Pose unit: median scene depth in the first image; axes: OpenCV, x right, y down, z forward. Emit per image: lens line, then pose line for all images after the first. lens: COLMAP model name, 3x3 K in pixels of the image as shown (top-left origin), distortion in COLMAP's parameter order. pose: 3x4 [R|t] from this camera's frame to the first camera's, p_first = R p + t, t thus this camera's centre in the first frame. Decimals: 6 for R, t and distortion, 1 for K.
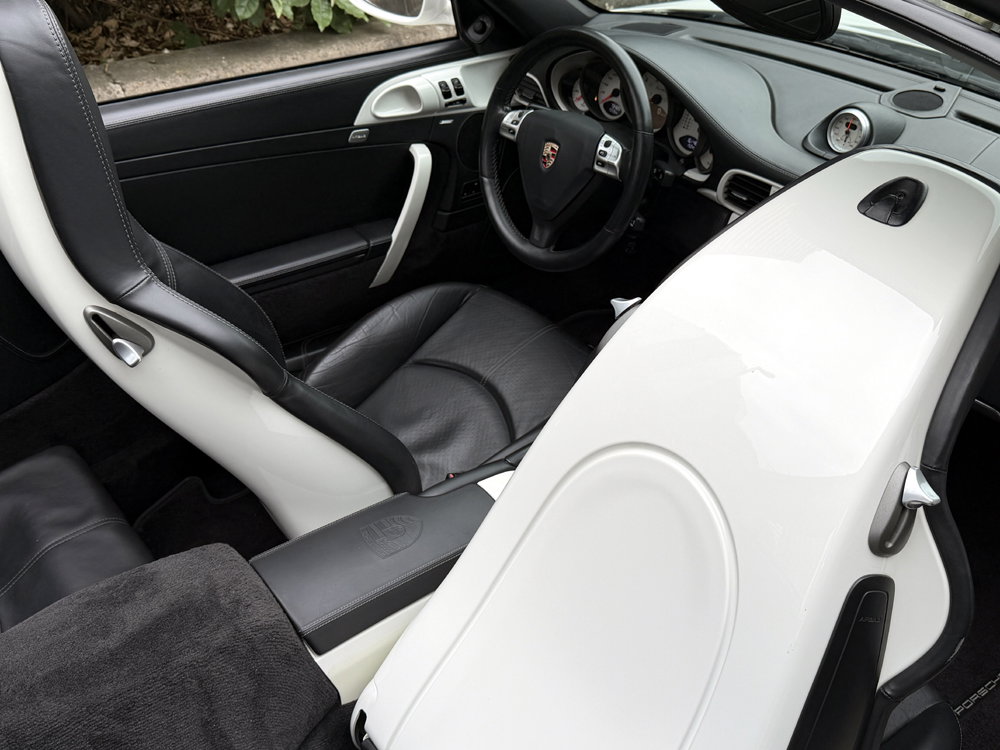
lens RADIAL K [[955.7, 0, 500.0], [0, 955.7, 375.0], [0, 0, 1]] dist [0.159883, -0.381986]
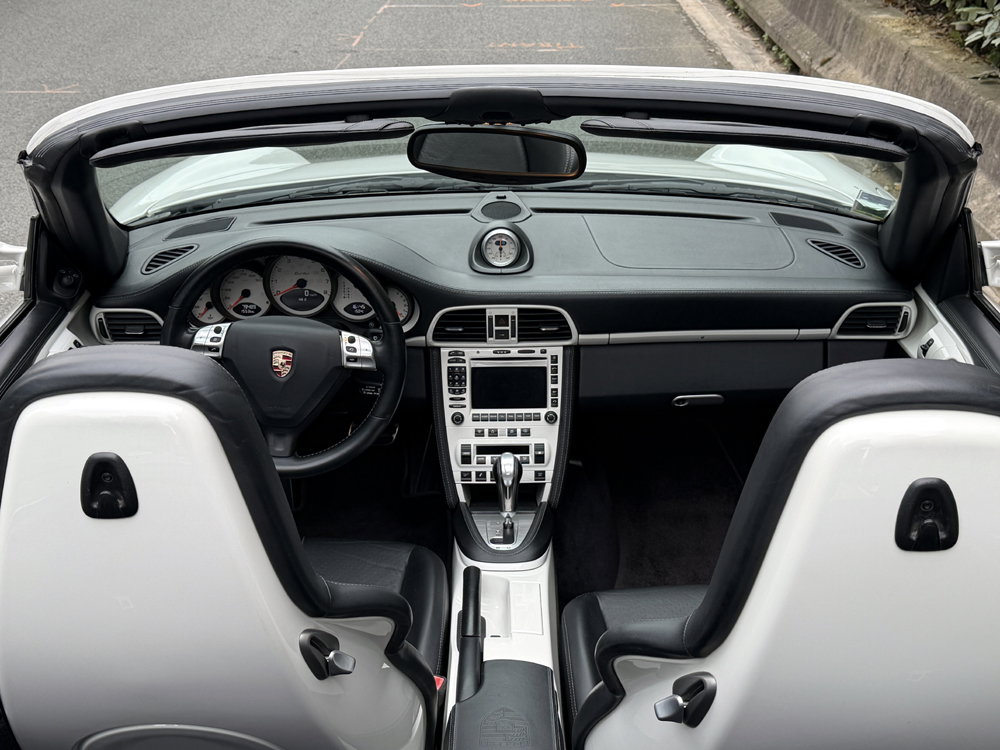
lens RADIAL K [[1269.5, 0, 500.0], [0, 1269.5, 375.0], [0, 0, 1]] dist [0.173512, 0.018947]
pose [[0.608798, -0.367835, 0.702896, -0.687875], [0.486648, 0.872885, 0.035293, -0.150861], [-0.626529, 0.320576, 0.710417, -0.038777]]
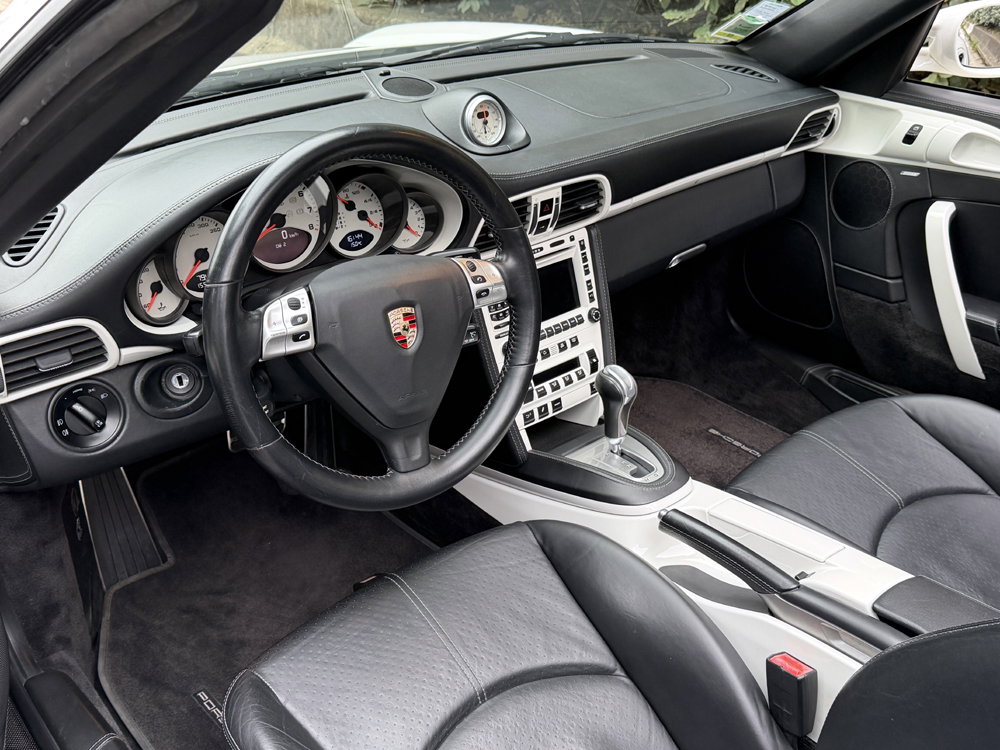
lens RADIAL K [[976.8, 0, 500.0], [0, 976.8, 375.0], [0, 0, 1]] dist [0.191593, -0.444784]
pose [[-0.058588, -0.512582, 0.856637, -0.481489], [0.577585, 0.682493, 0.447882, -0.433054], [-0.814225, 0.521022, 0.256074, 0.772163]]
